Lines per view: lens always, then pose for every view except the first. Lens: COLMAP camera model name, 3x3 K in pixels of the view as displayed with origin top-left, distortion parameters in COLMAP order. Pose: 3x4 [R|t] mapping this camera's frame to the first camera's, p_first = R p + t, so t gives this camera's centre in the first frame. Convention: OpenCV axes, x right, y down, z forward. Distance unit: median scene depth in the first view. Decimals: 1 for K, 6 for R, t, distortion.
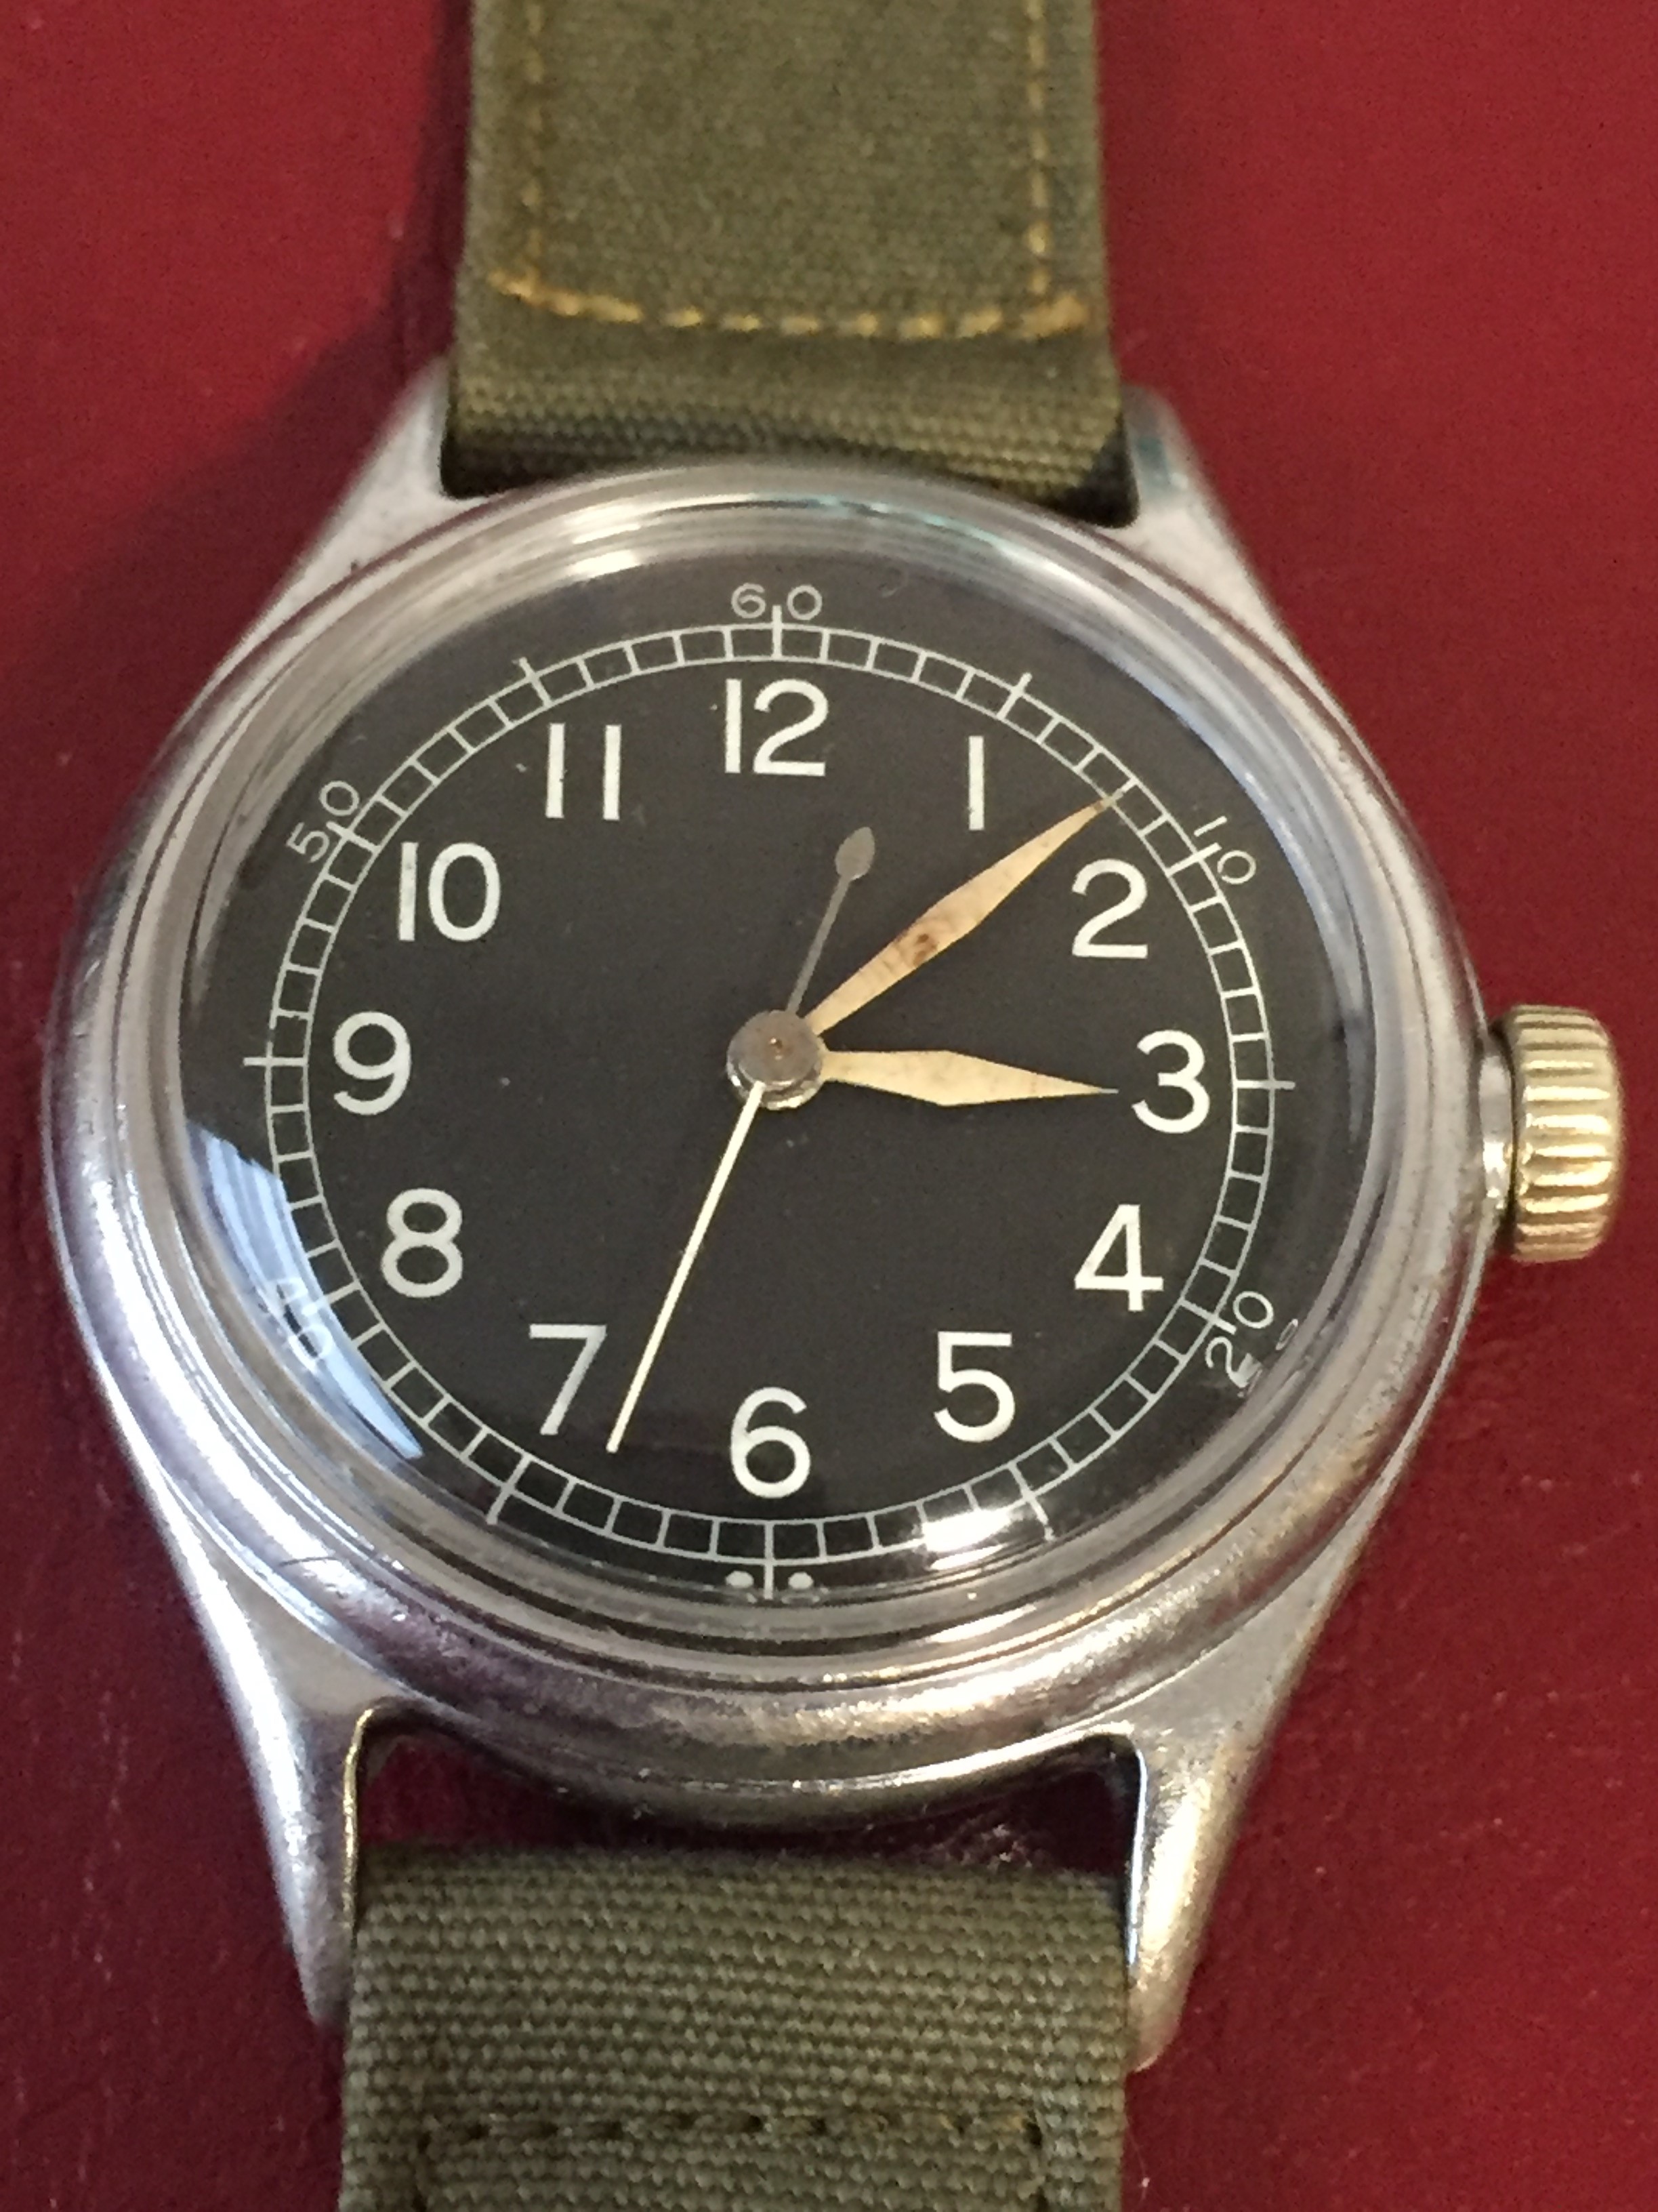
lens RADIAL K [[4634.9, 0, 791.1], [0, 4634.9, 1055.0], [0, 0, 1]] dist [0.107871, 0.000000]
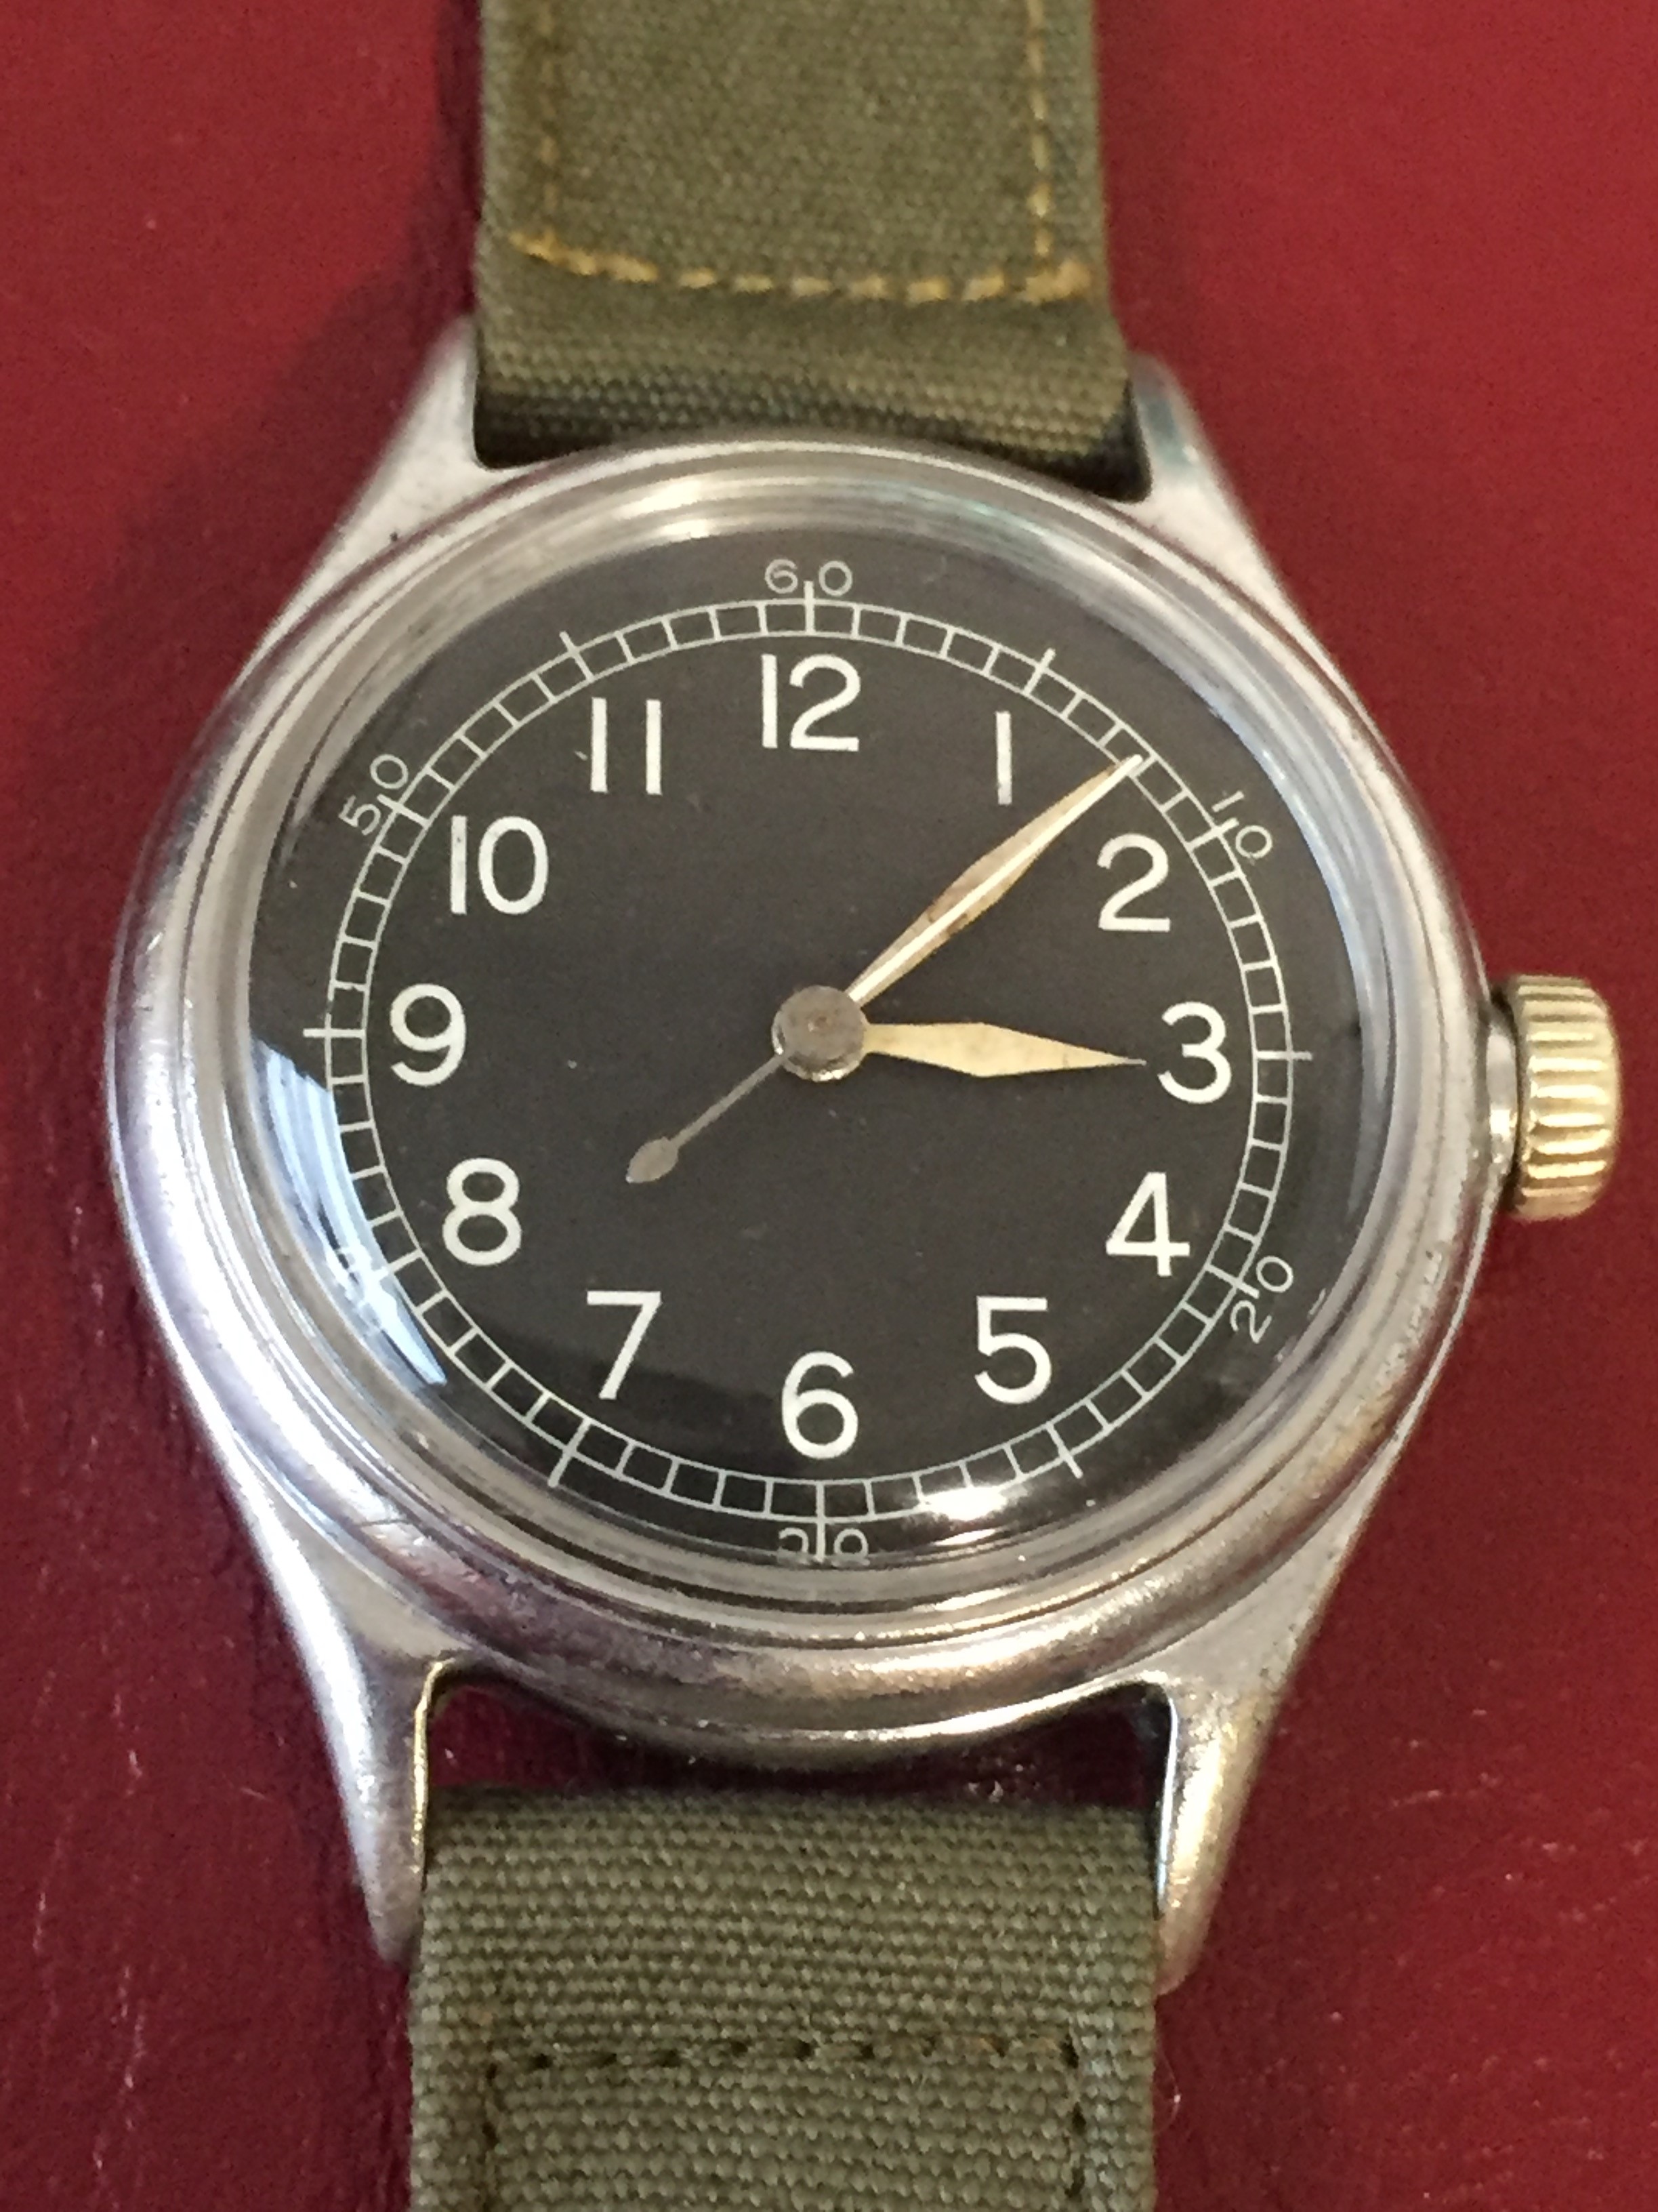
lens RADIAL K [[4634.9, 0, 811.5], [0, 4634.9, 1085.0], [0, 0, 1]] dist [0.107871, 0.000000]
pose [[0.998097, 0.001996, 0.061629, -0.068216], [-0.005959, 0.997920, 0.064189, -0.053348], [-0.061373, -0.064434, 0.996033, -0.033790]]
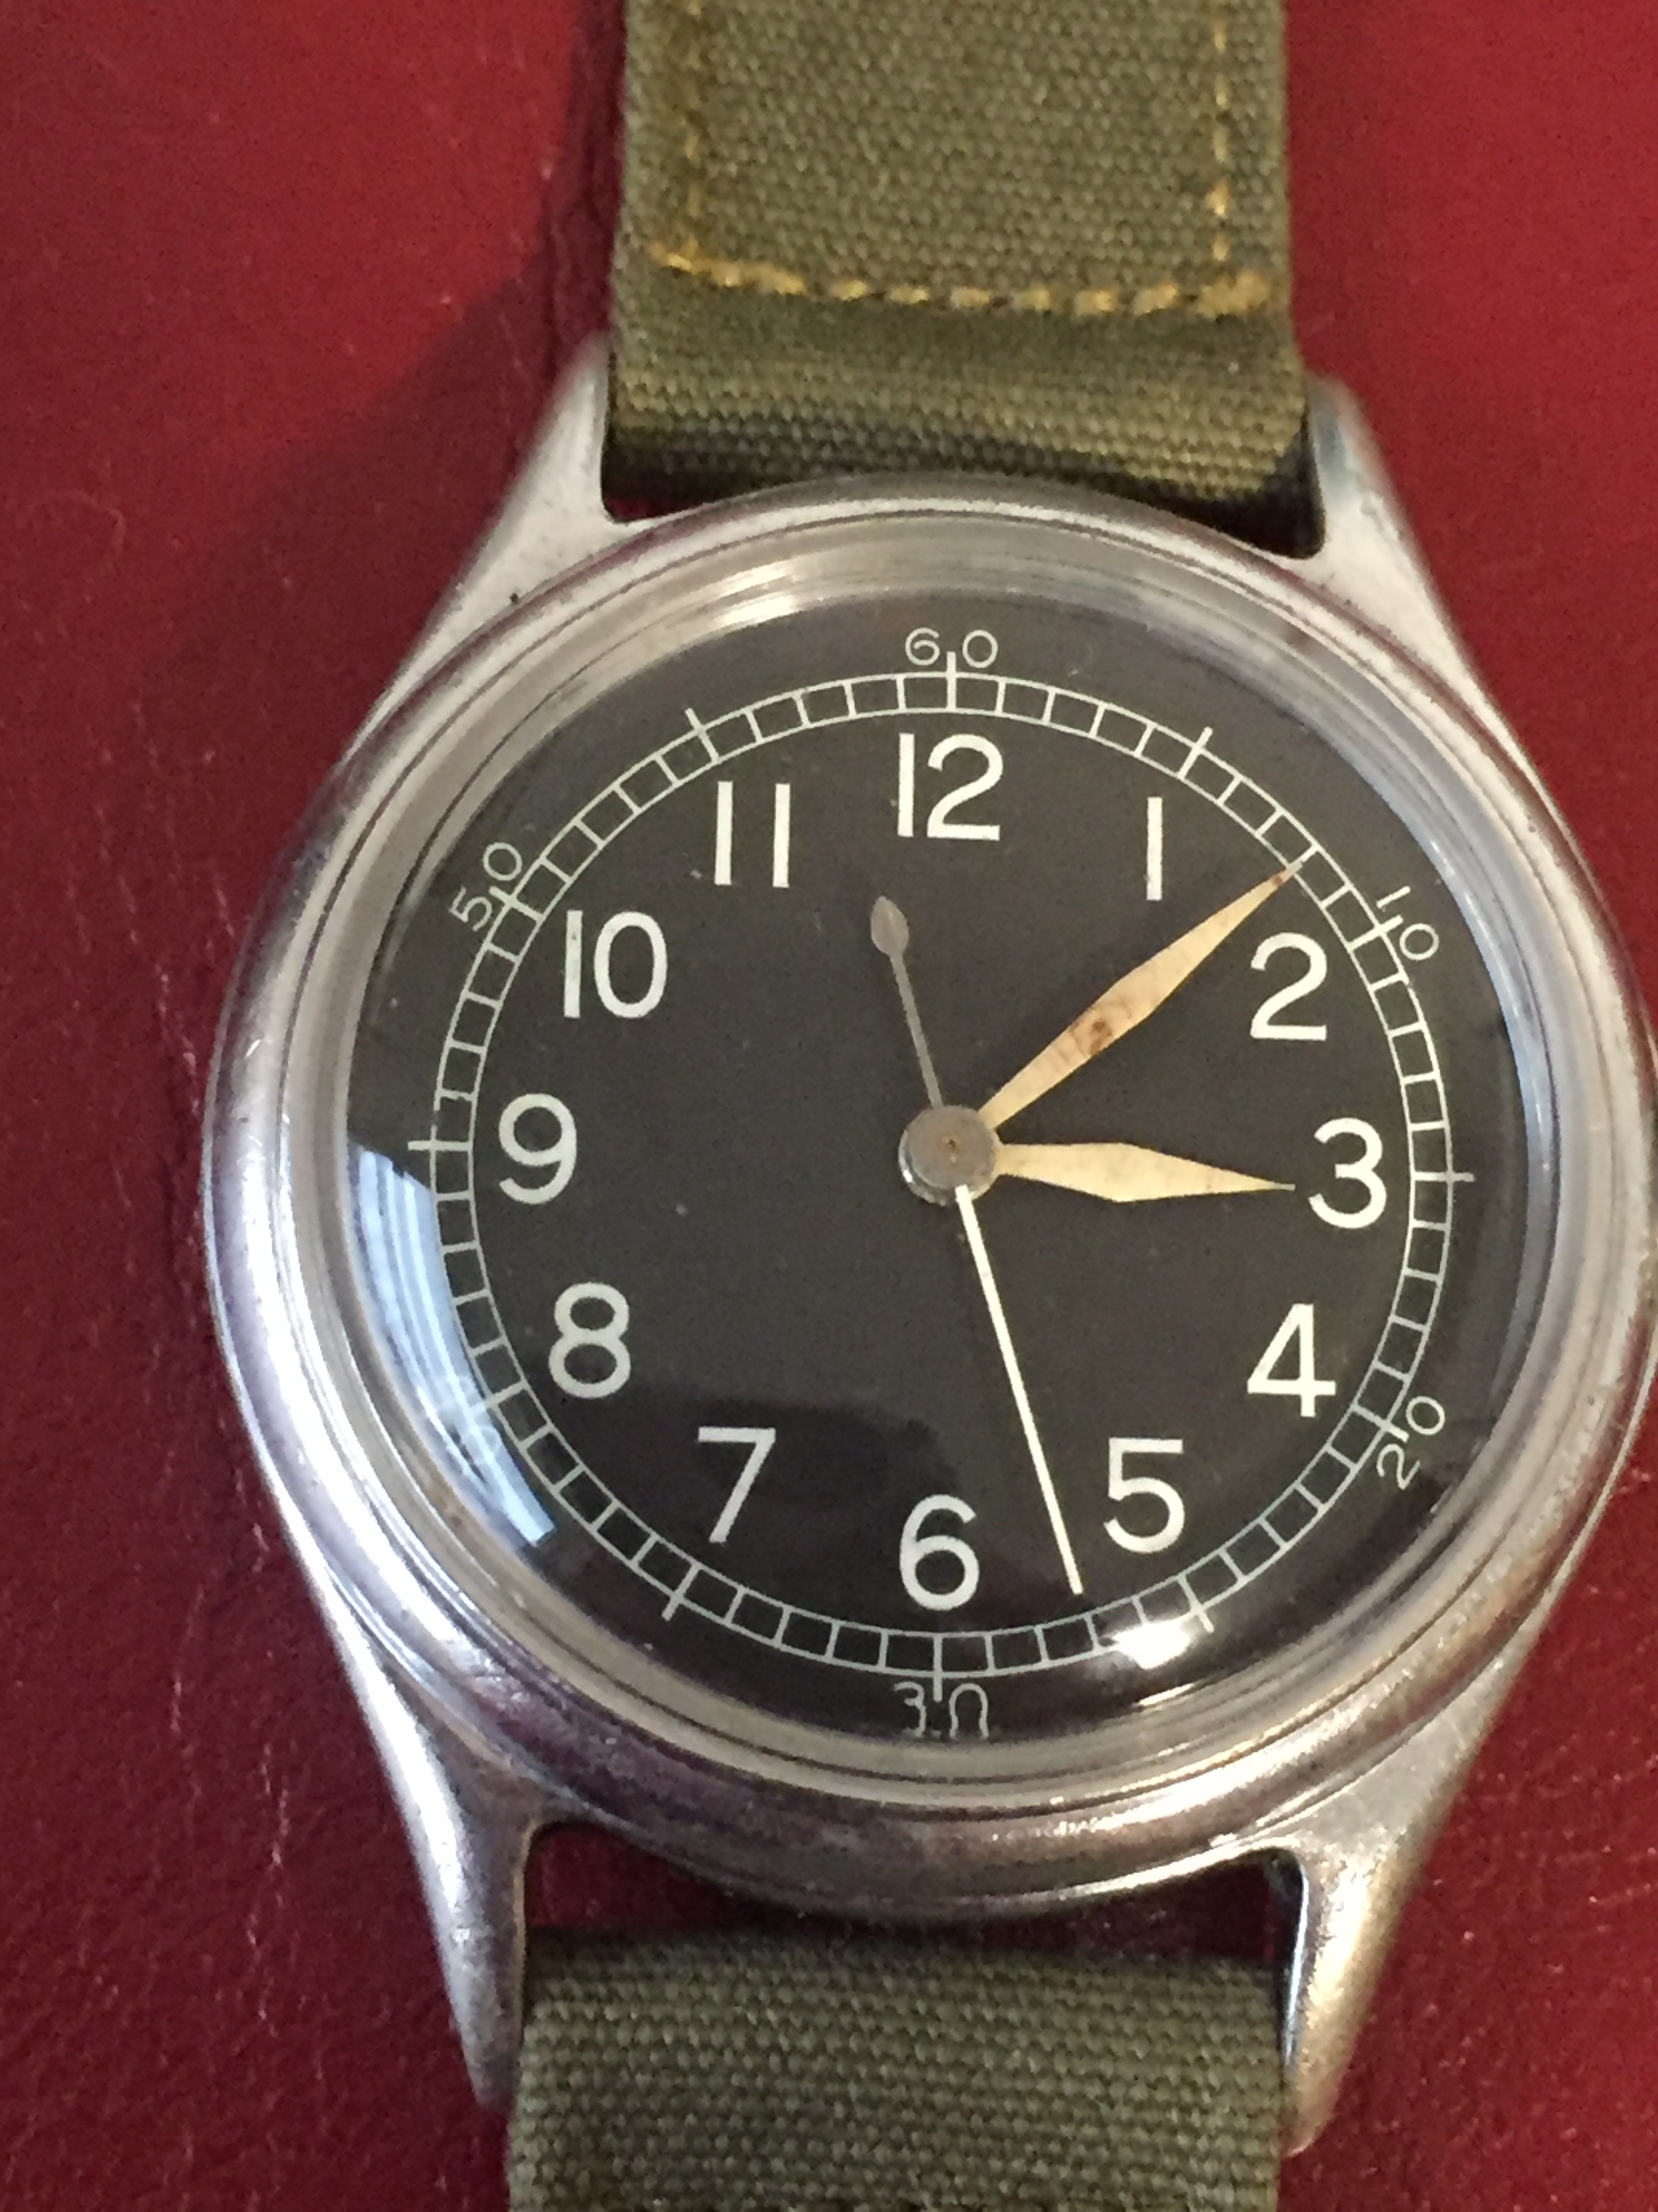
lens RADIAL K [[4634.9, 0, 813.0], [0, 4634.9, 1101.9], [0, 0, 1]] dist [0.107871, 0.000000]
pose [[0.999863, 0.015684, 0.005382, -0.037102], [-0.016348, 0.986736, 0.161506, -0.166215], [-0.002778, -0.161571, 0.986857, 0.030866]]
